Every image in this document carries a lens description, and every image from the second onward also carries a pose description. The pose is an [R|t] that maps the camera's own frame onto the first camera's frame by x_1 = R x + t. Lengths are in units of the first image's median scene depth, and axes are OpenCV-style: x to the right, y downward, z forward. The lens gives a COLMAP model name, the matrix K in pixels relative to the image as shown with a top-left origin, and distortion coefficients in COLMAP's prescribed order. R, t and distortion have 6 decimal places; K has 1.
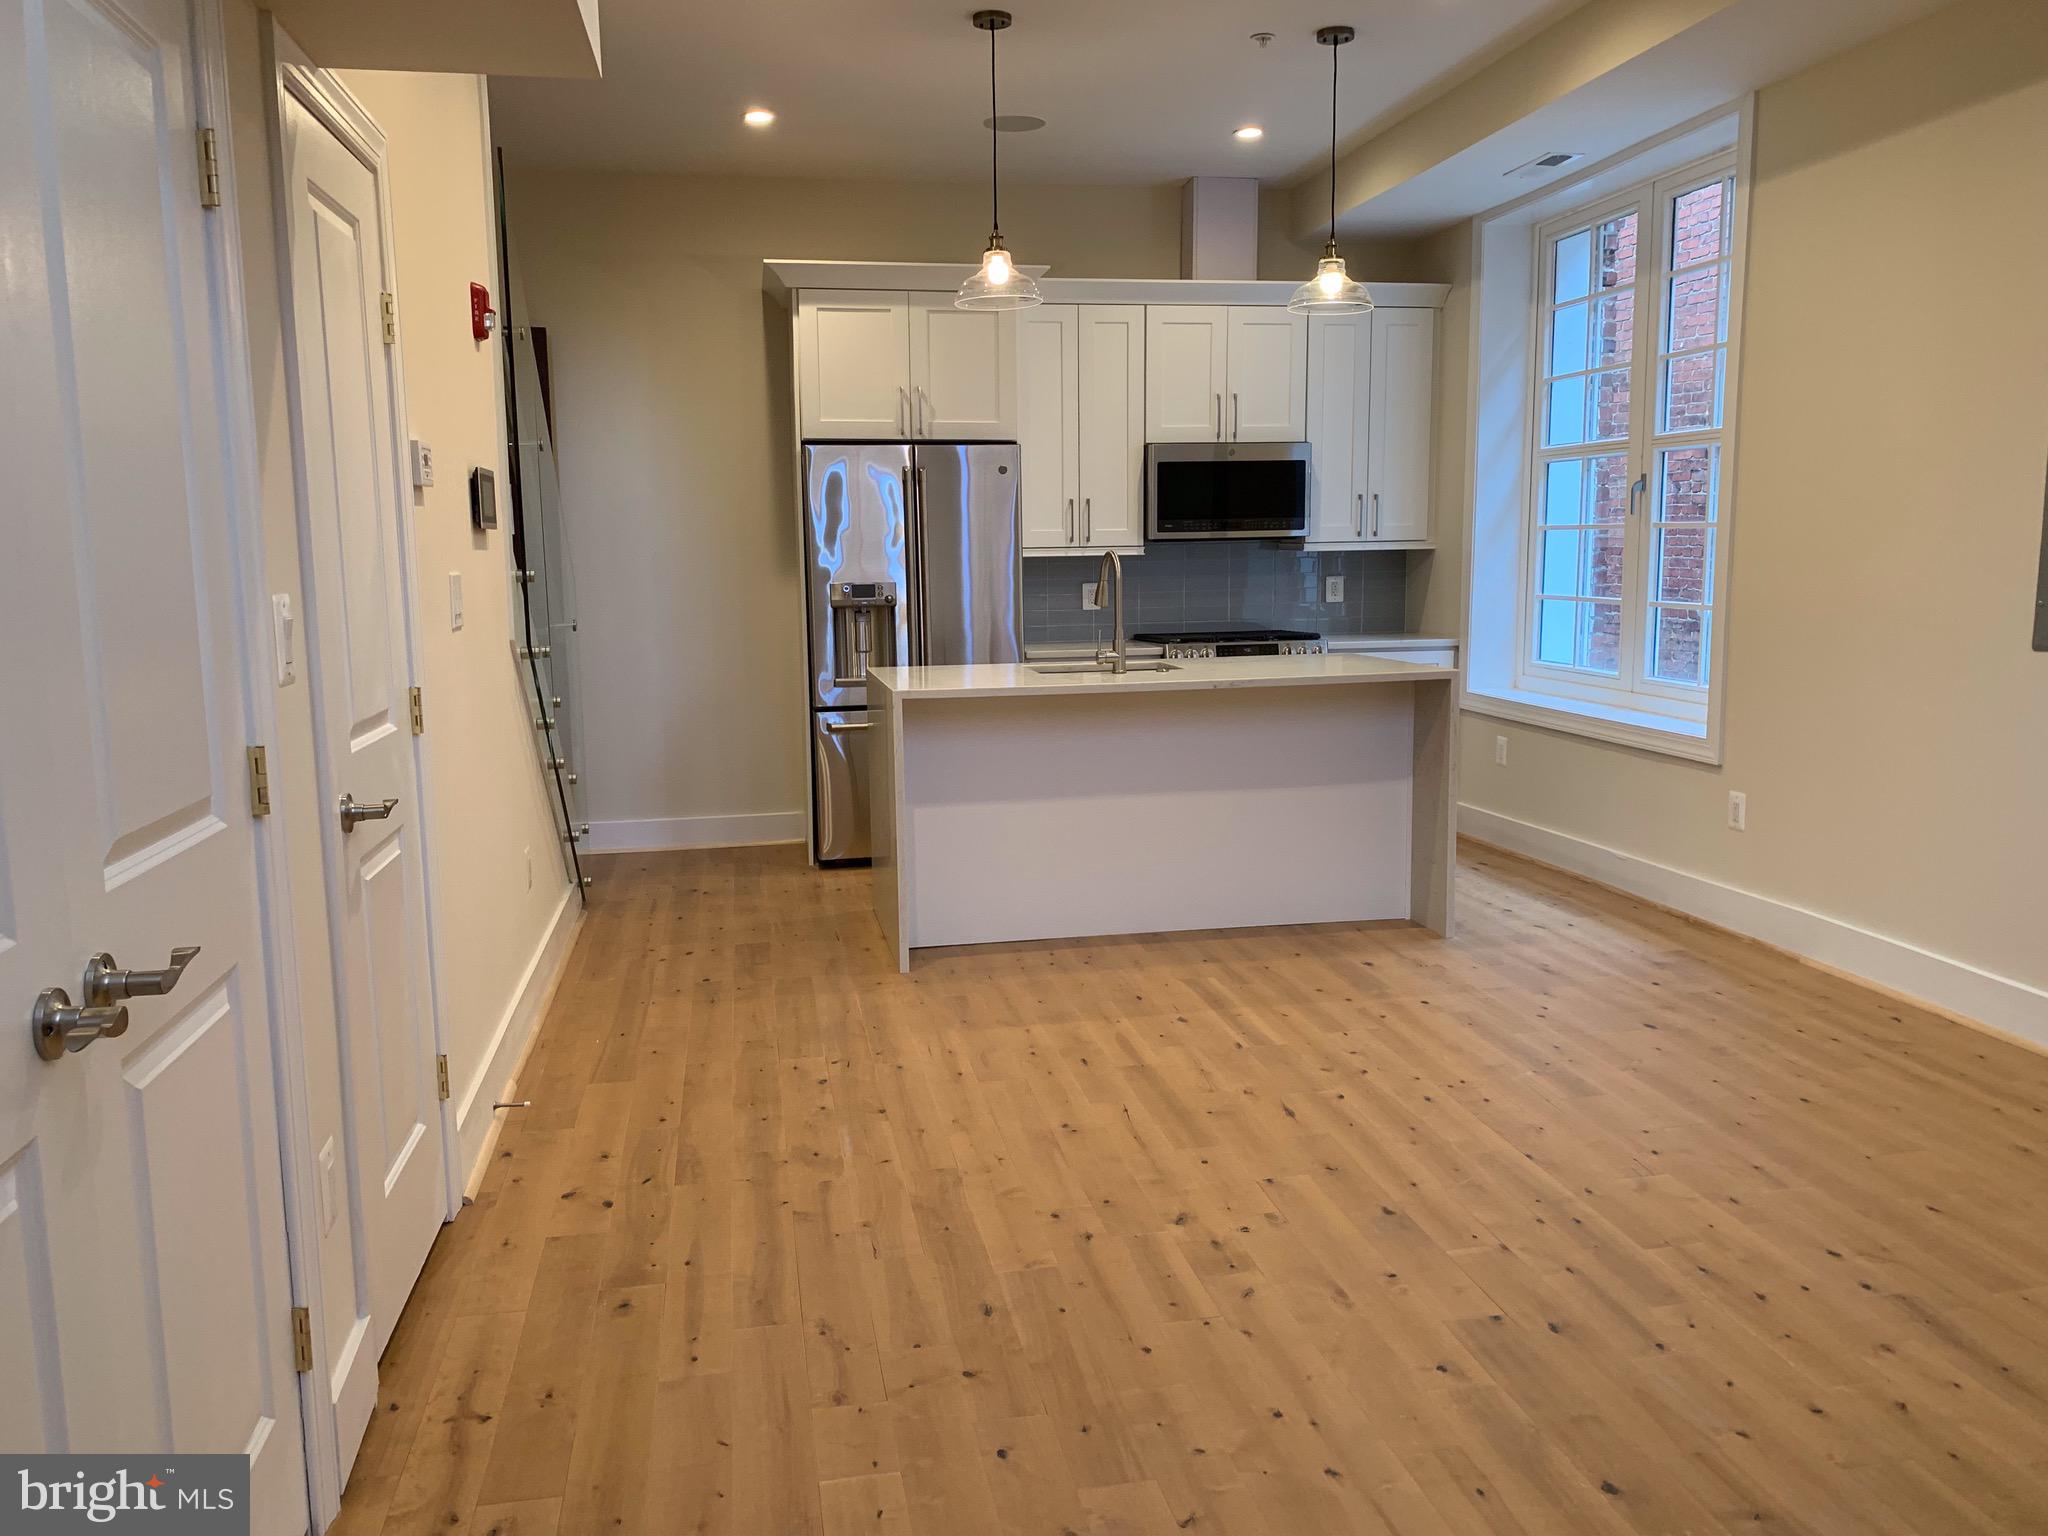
lens RADIAL K [[1559.3, 0, 1029.4], [0, 1559.3, 757.1], [0, 0, 1]] dist [0.061229, -0.075831]
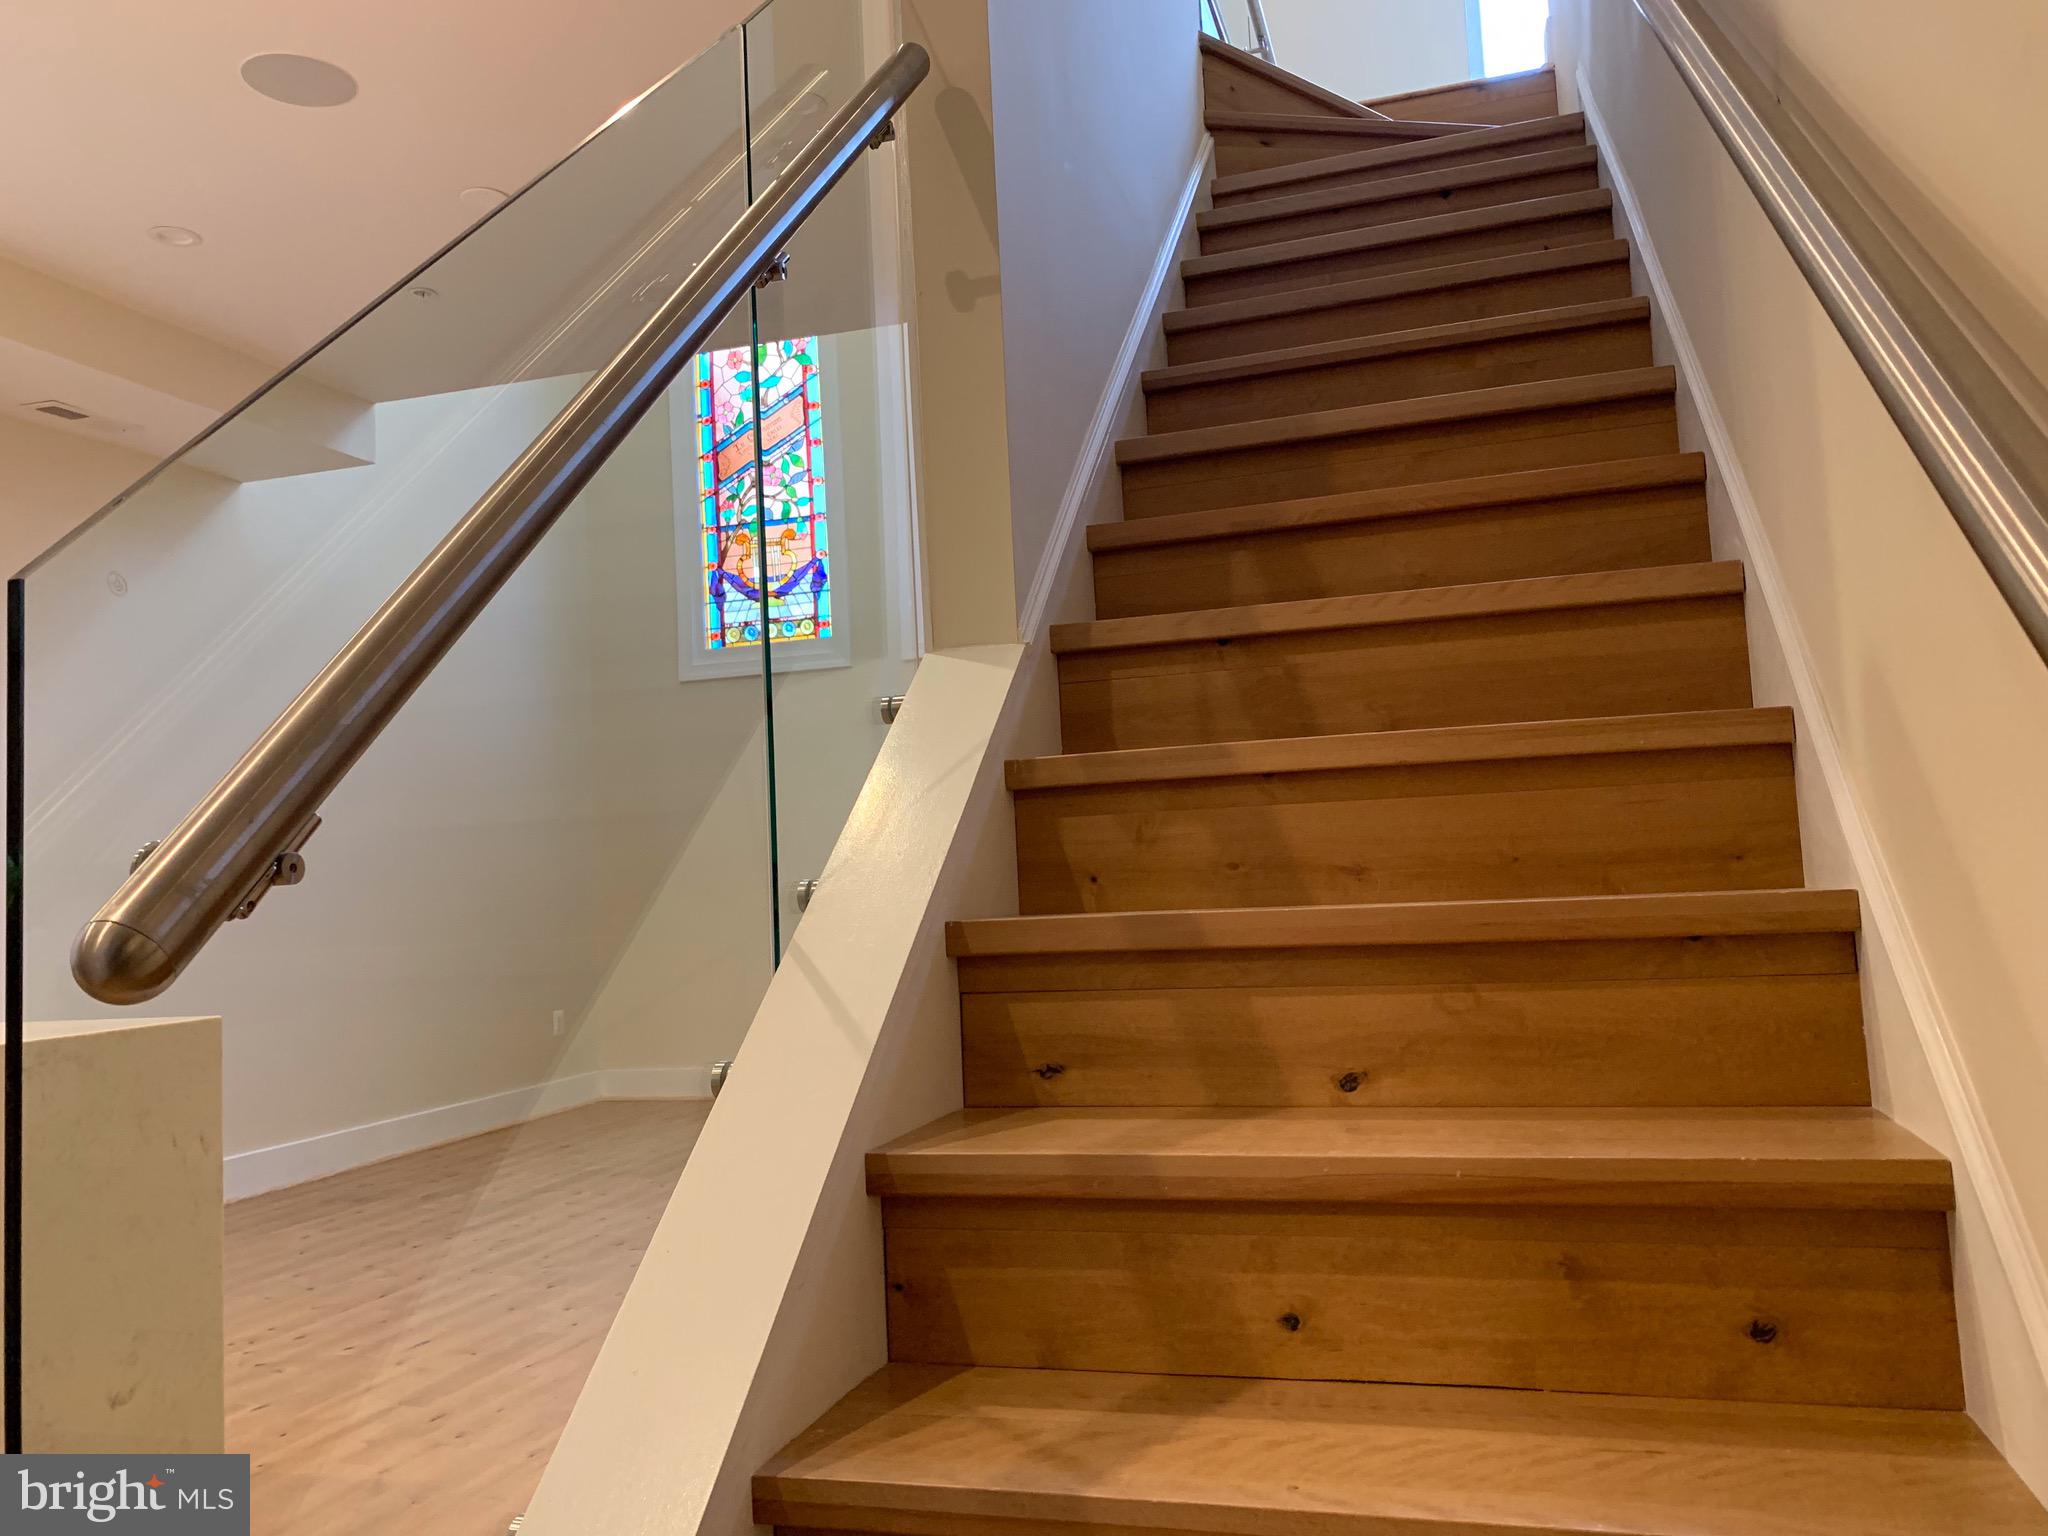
lens RADIAL K [[1563.9, 0, 1028.0], [0, 1563.9, 755.4], [0, 0, 1]] dist [0.061239, -0.083594]
pose [[-0.883886, 0.094644, 0.458026, -0.416717], [0.125919, 0.991306, 0.038158, -0.085212], [-0.450433, 0.091402, -0.888119, 1.034911]]
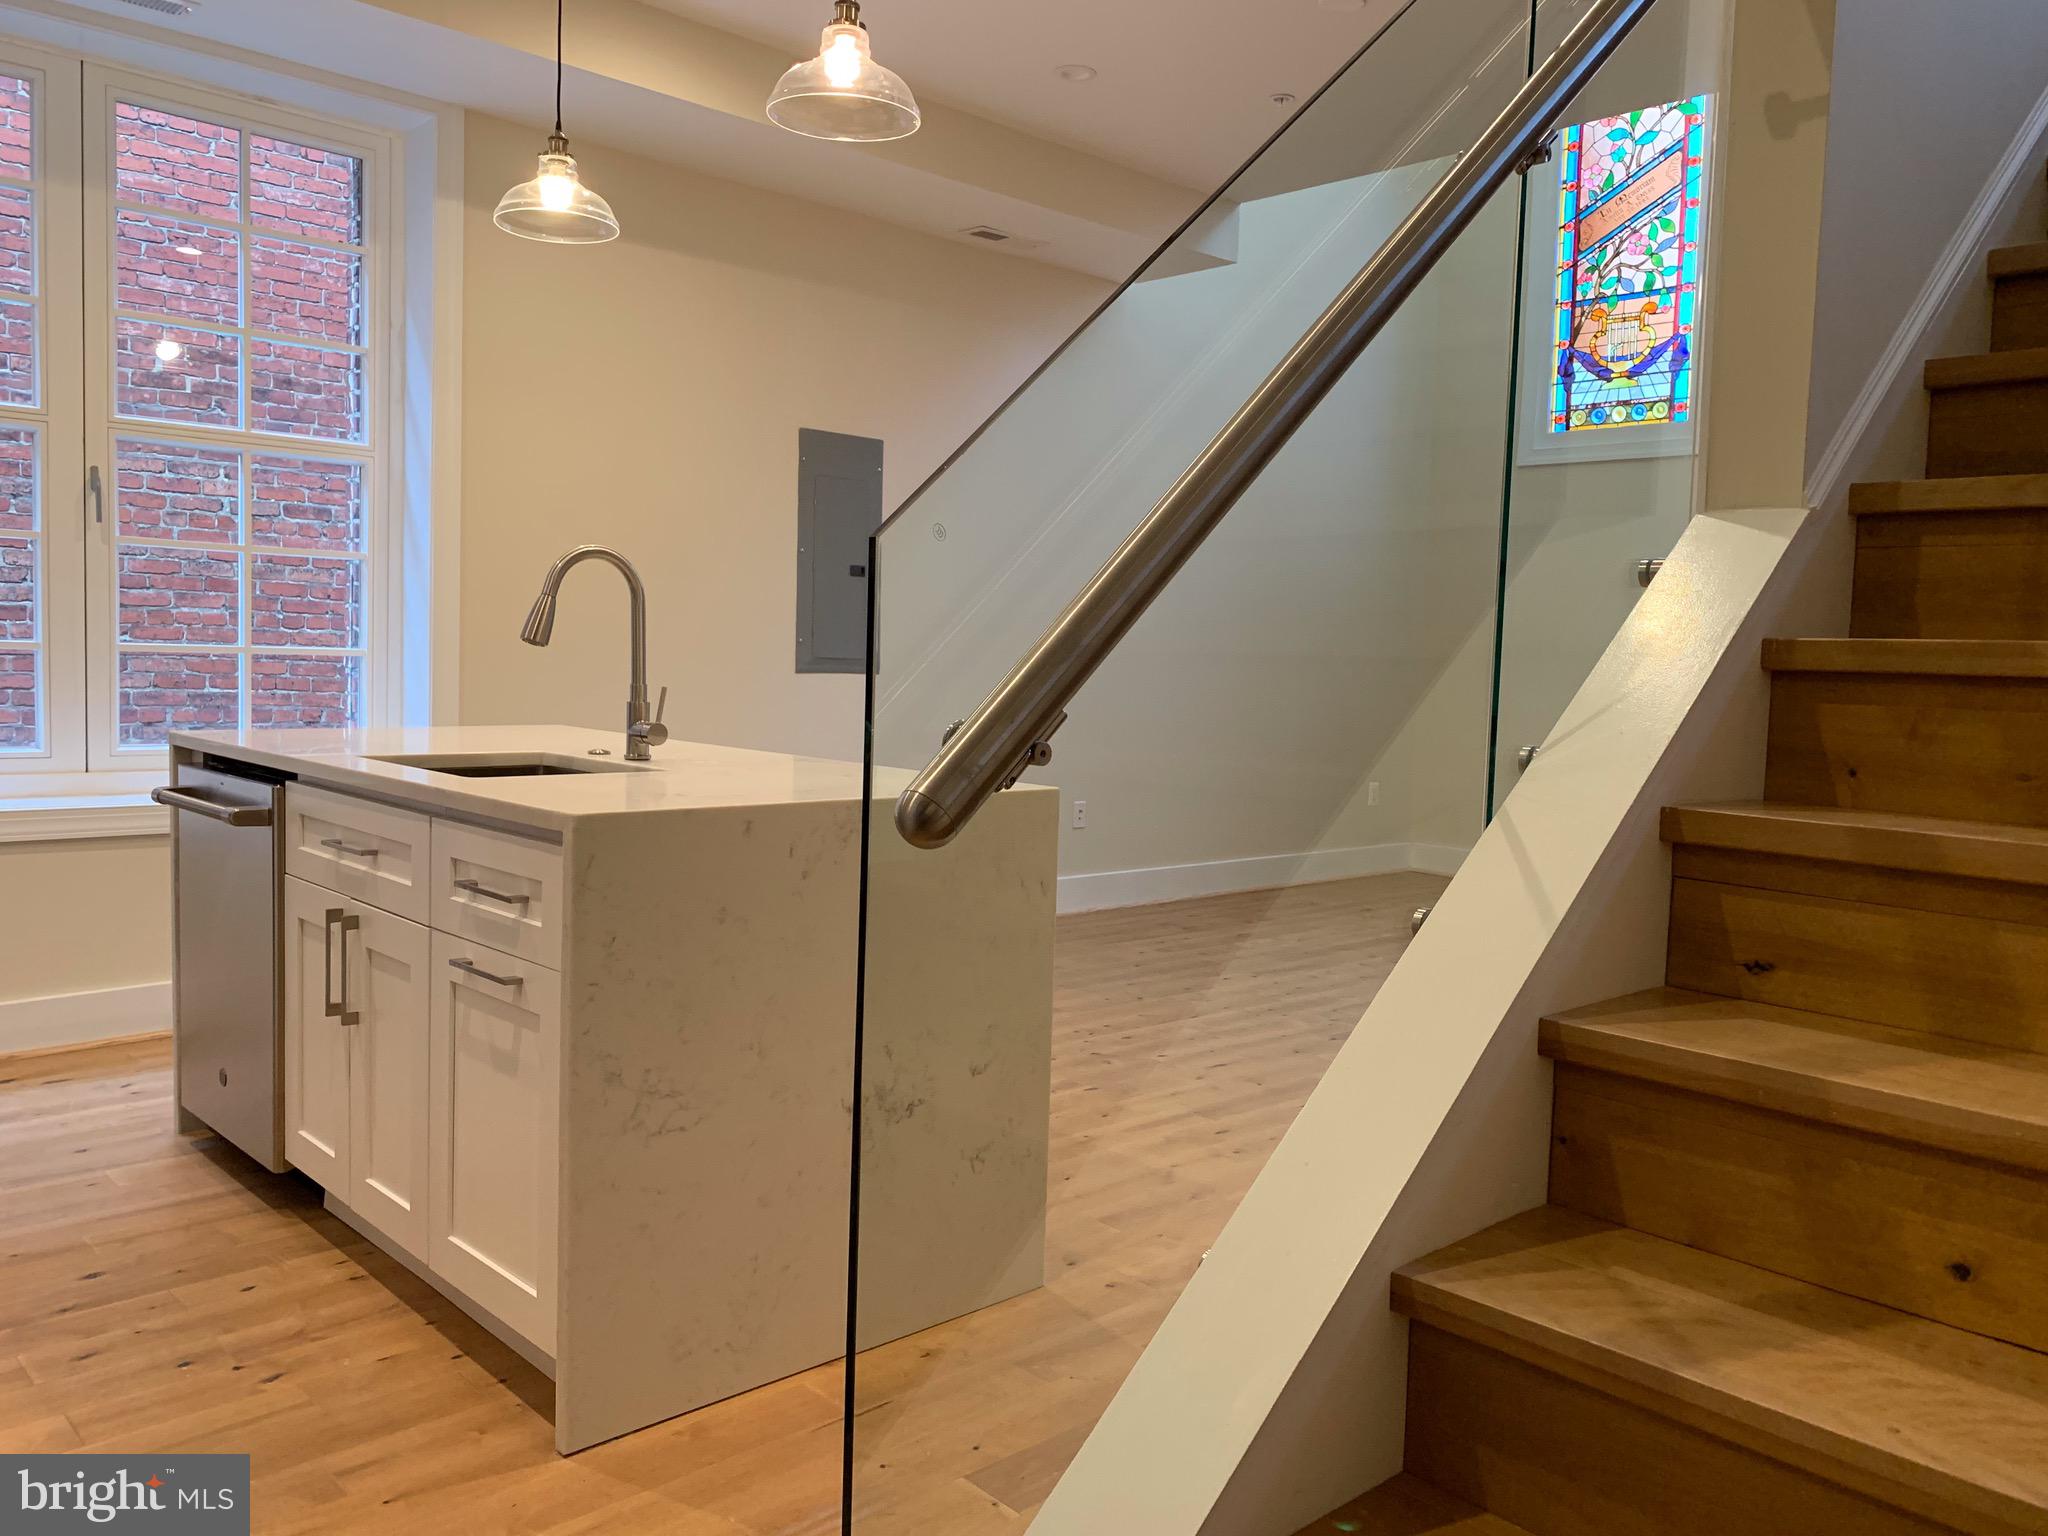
lens RADIAL K [[1572.1, 0, 1039.1], [0, 1572.1, 757.1], [0, 0, 1]] dist [-0.001727, 0.011861]
pose [[-0.538292, -0.061317, 0.840525, -0.451287], [0.093049, 0.986928, 0.131588, -0.103916], [-0.837606, 0.149043, -0.525550, 1.037754]]
